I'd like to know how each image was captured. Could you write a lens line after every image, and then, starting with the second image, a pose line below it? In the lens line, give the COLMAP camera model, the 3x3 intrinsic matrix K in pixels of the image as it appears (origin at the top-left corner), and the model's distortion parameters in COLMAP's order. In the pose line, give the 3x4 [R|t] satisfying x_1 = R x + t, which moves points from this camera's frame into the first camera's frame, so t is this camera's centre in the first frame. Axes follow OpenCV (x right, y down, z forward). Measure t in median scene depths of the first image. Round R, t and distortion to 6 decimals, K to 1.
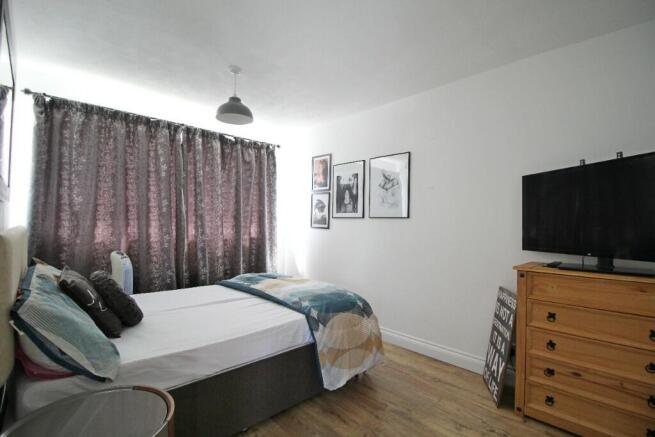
lens RADIAL K [[303.9, 0, 329.5], [0, 303.9, 221.4], [0, 0, 1]] dist [-0.000976, -0.001327]
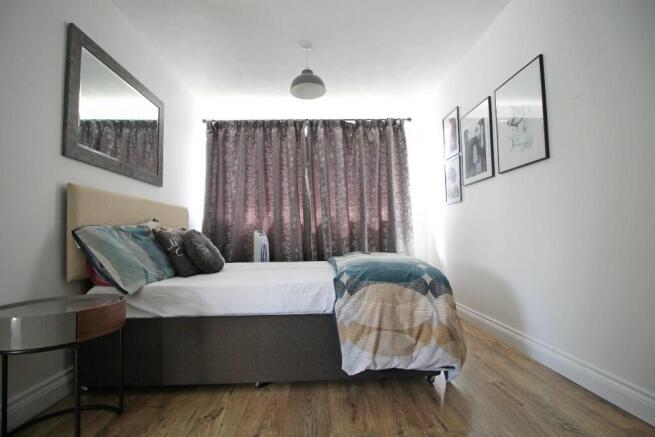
lens RADIAL K [[303.9, 0, 329.2], [0, 303.9, 219.6], [0, 0, 1]] dist [-0.000976, -0.001327]
pose [[0.746815, -0.069925, -0.661345, 0.315931], [0.041783, 0.997426, -0.058276, 0.126871], [0.663717, 0.015888, 0.747815, 0.236325]]
